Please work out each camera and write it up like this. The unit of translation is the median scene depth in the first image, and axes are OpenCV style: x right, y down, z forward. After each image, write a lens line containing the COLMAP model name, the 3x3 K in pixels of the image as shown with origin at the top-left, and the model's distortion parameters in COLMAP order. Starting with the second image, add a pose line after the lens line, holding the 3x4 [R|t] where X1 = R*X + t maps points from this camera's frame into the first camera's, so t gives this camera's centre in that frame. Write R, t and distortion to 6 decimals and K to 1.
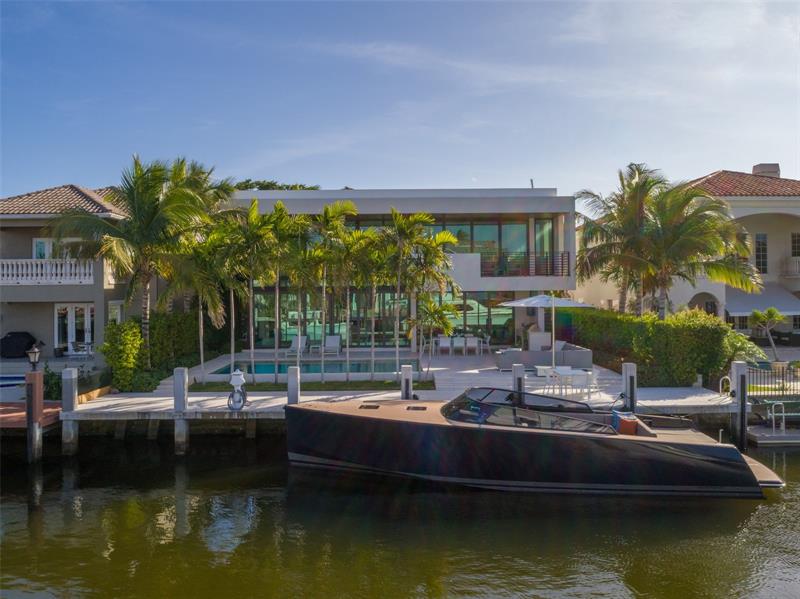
lens RADIAL K [[630.2, 0, 396.9], [0, 630.2, 281.8], [0, 0, 1]] dist [-0.014728, -0.002280]
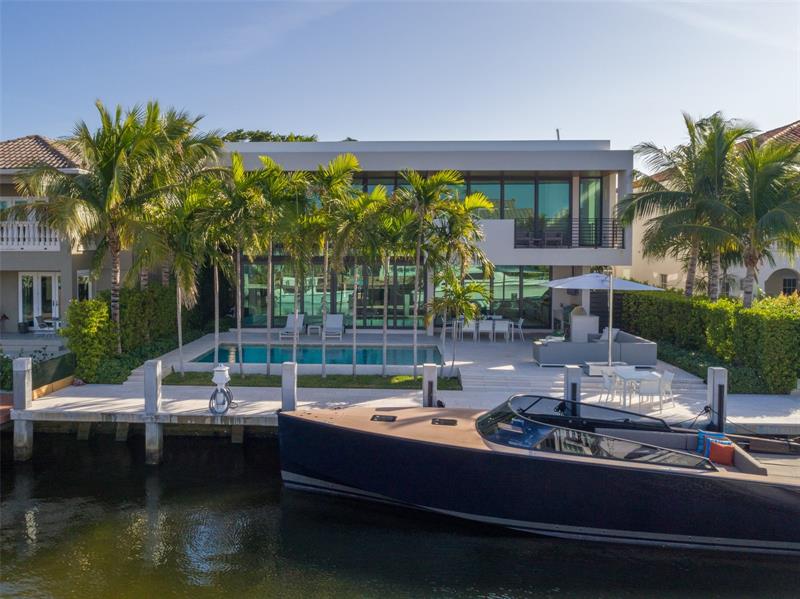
lens RADIAL K [[684.1, 0, 351.4], [0, 684.1, 269.1], [0, 0, 1]] dist [-0.008756, -0.002244]
pose [[0.997468, 0.014176, -0.069696, -0.020334], [-0.011384, 0.999123, 0.040283, -0.017020], [0.070206, -0.039387, 0.996755, 0.109021]]
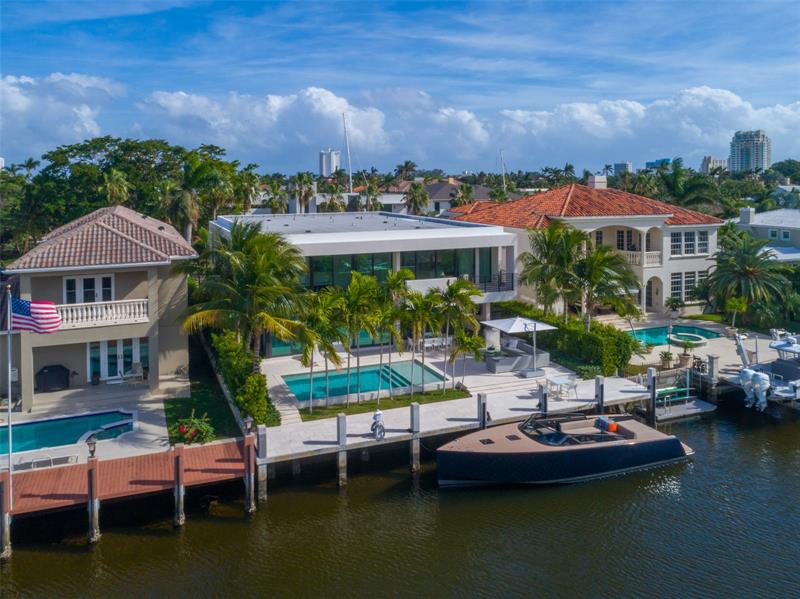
lens RADIAL K [[659.7, 0, 397.3], [0, 659.7, 204.0], [0, 0, 1]] dist [-0.011352, -0.000179]
pose [[0.929052, -0.011821, 0.369761, -0.618551], [-0.004124, 0.999096, 0.042304, -0.319999], [-0.369926, -0.040827, 0.928164, -0.319463]]
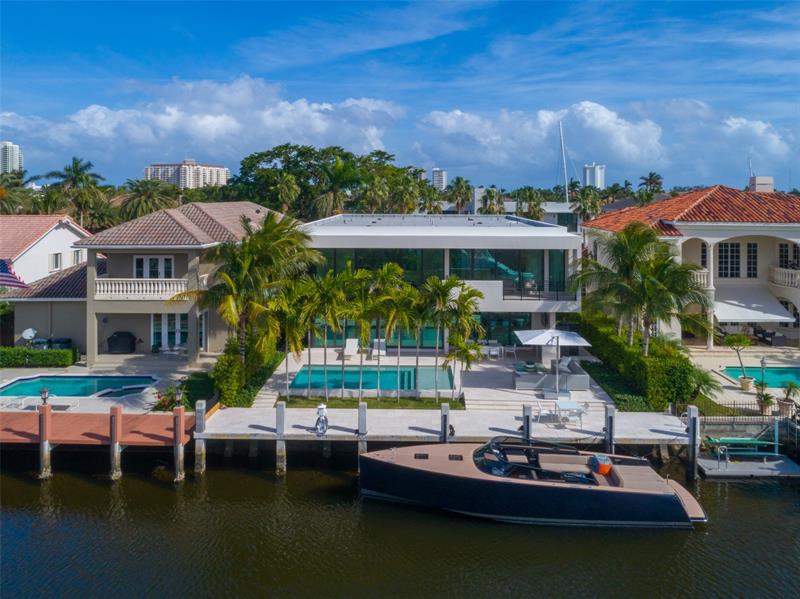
lens RADIAL K [[659.7, 0, 397.3], [0, 659.7, 204.0], [0, 0, 1]] dist [-0.011352, -0.000179]
pose [[0.999357, 0.013595, -0.033163, -0.037641], [-0.012901, 0.999695, 0.021043, -0.266717], [0.033439, -0.020602, 0.999228, -0.342239]]
